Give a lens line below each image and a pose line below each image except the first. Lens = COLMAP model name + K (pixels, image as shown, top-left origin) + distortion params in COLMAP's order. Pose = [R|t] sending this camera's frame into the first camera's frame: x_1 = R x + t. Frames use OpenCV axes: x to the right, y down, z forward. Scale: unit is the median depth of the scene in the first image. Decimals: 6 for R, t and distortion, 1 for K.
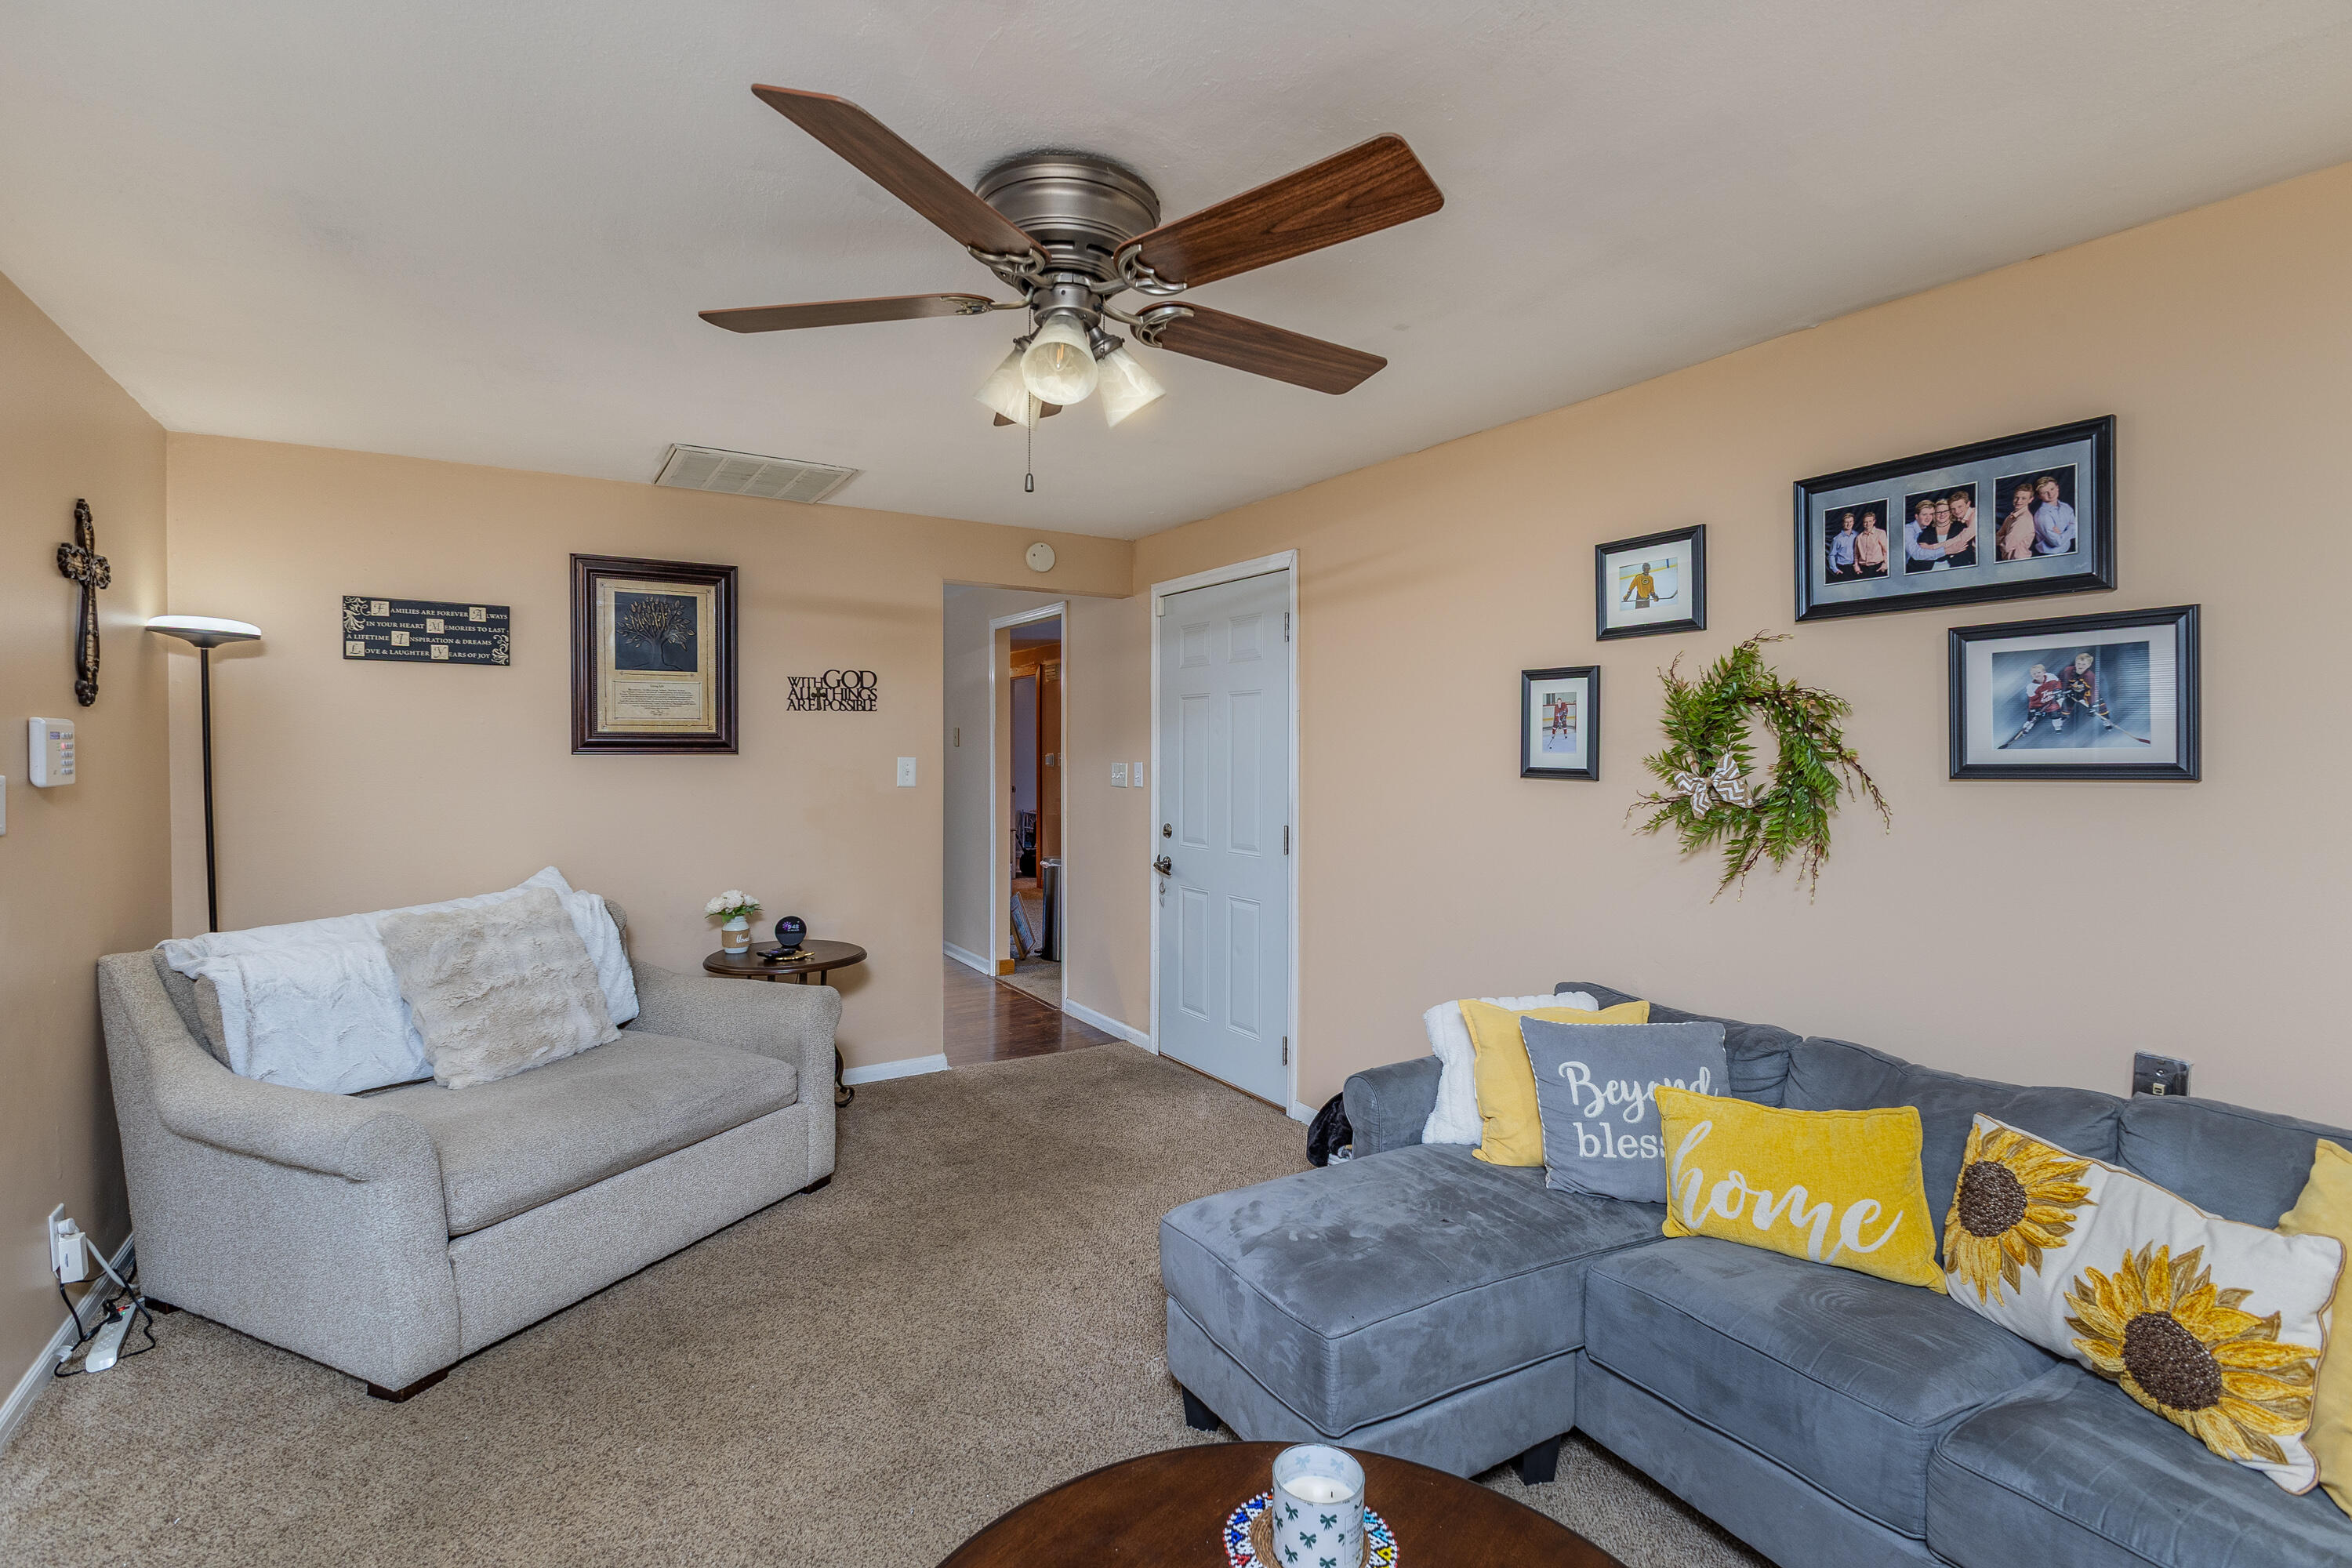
lens RADIAL K [[1020.4, 0, 1166.5], [0, 1020.4, 748.8], [0, 0, 1]] dist [0.003828, 0.000029]
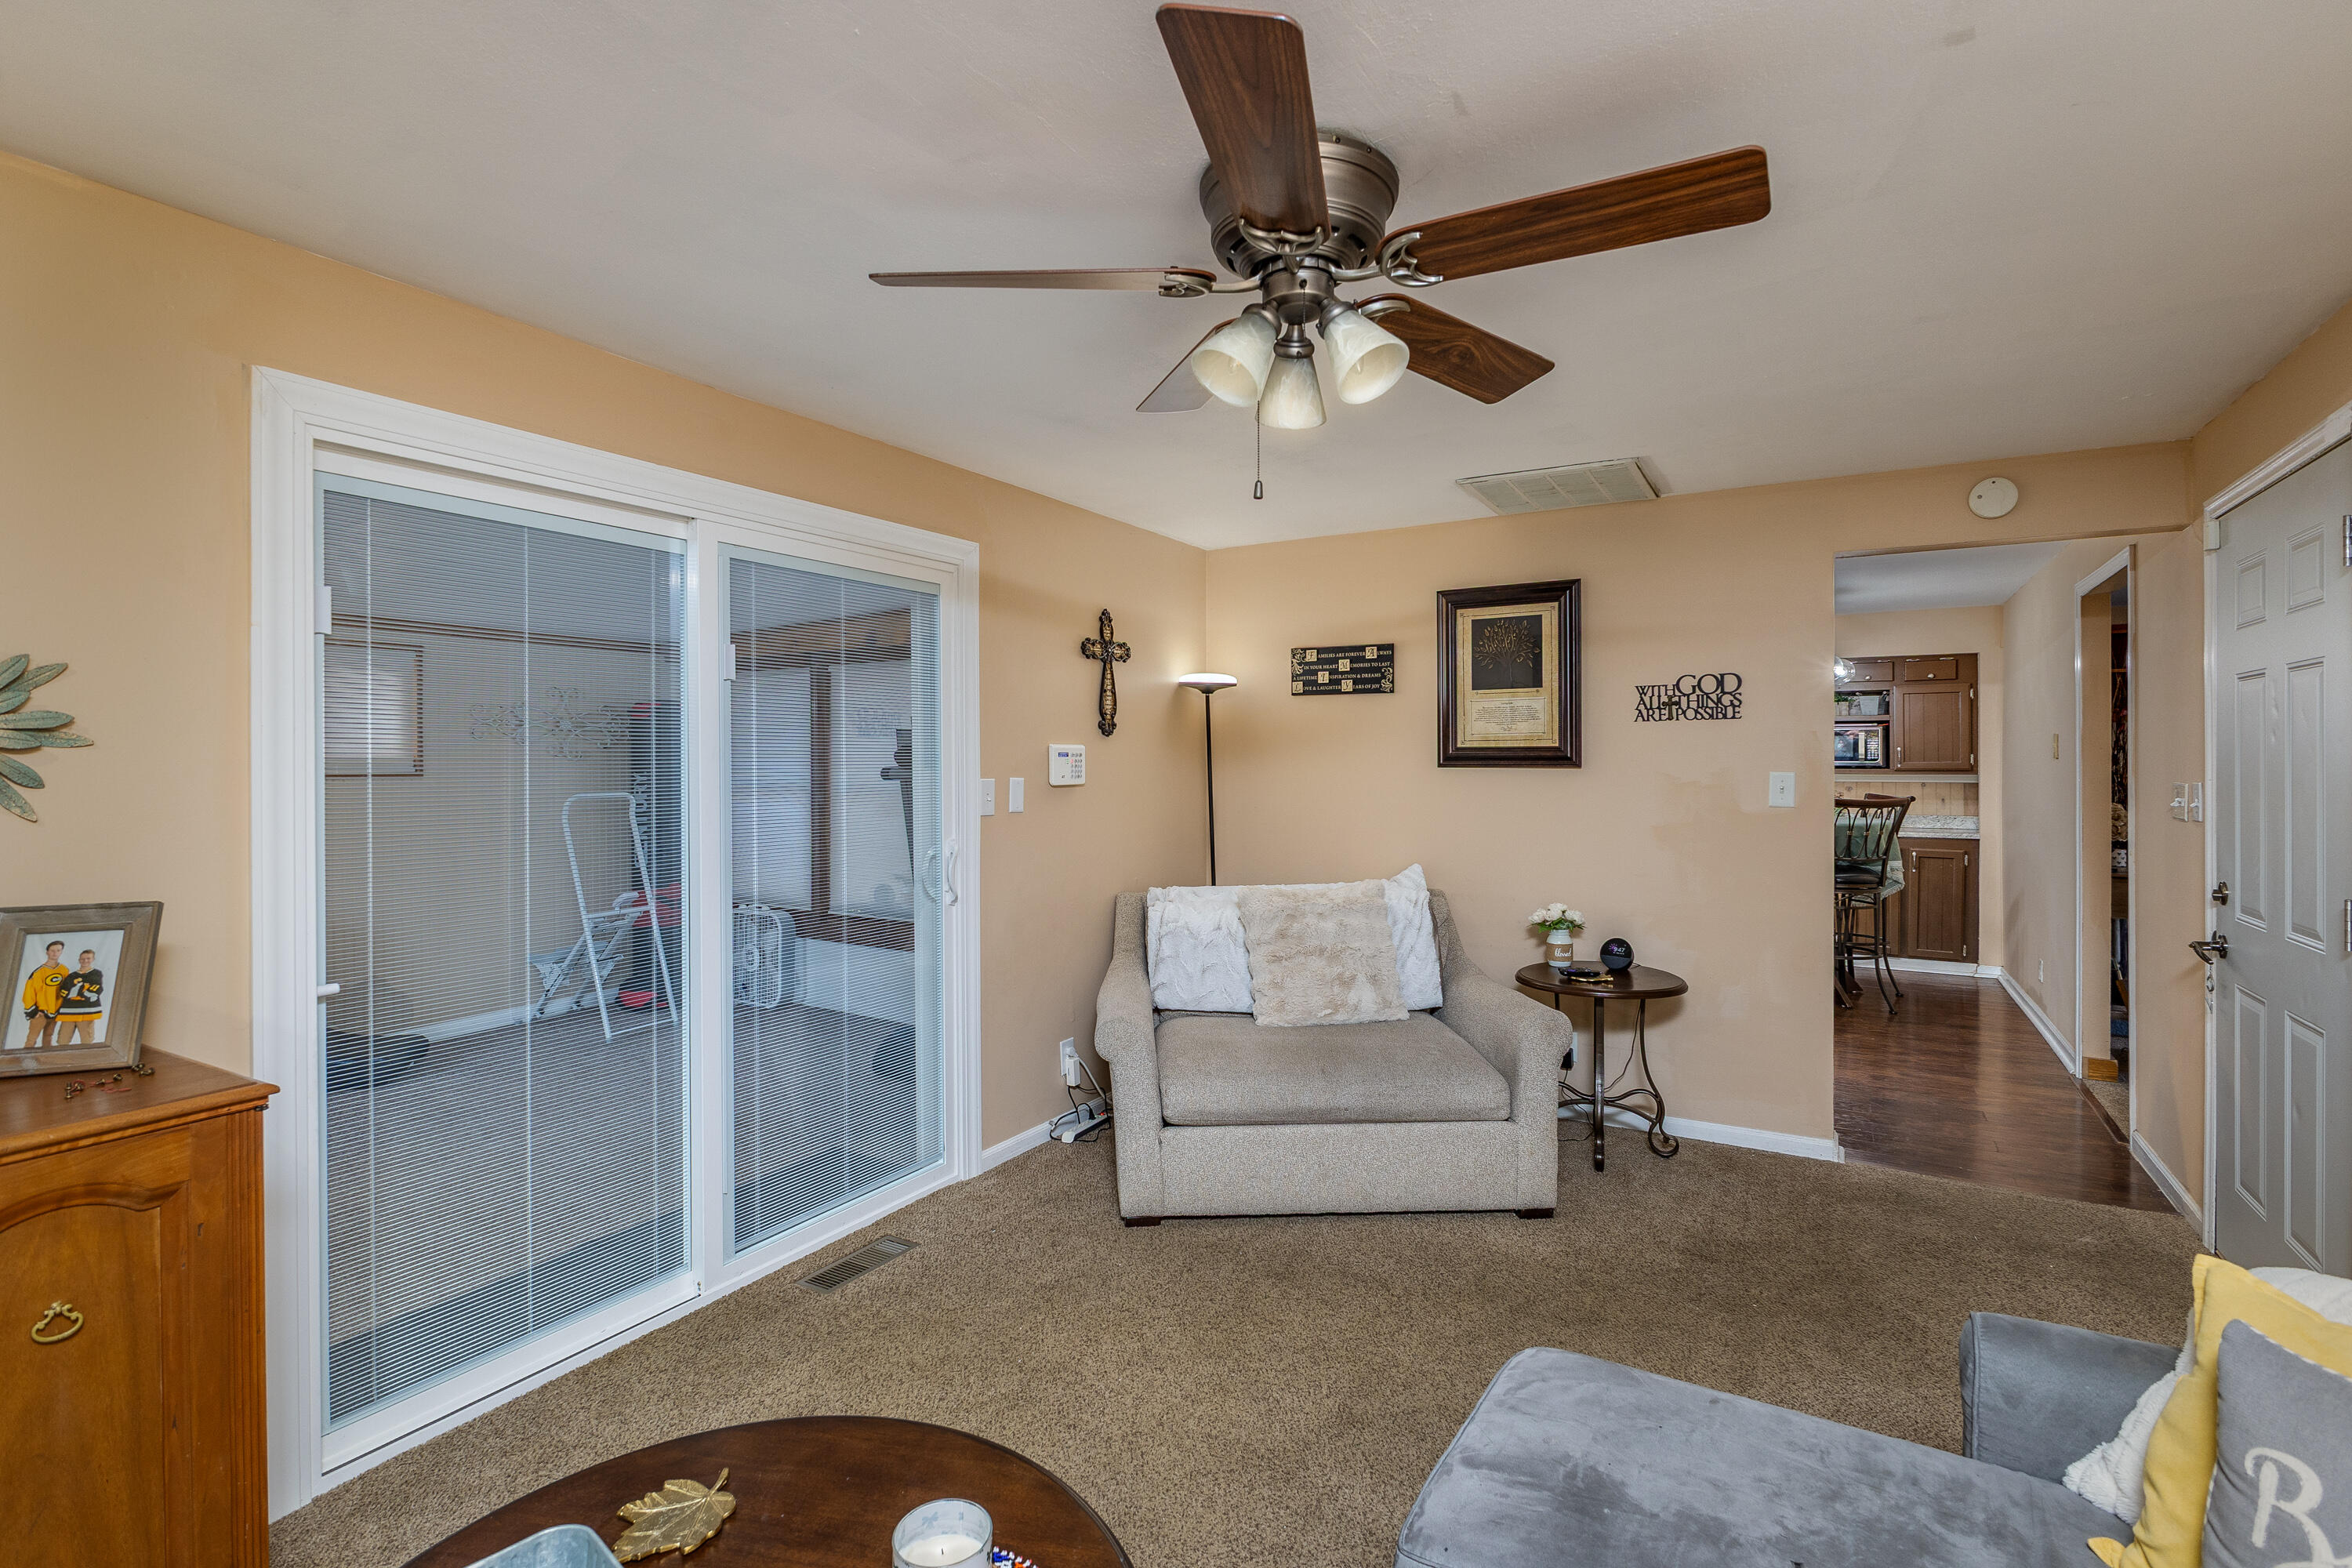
lens RADIAL K [[1020.4, 0, 1166.5], [0, 1020.4, 748.8], [0, 0, 1]] dist [0.003828, 0.000029]
pose [[0.519910, -0.012293, -0.854133, 0.240395], [0.000758, 0.999903, -0.013930, 0.000557], [0.854221, 0.006595, 0.519869, 0.154604]]
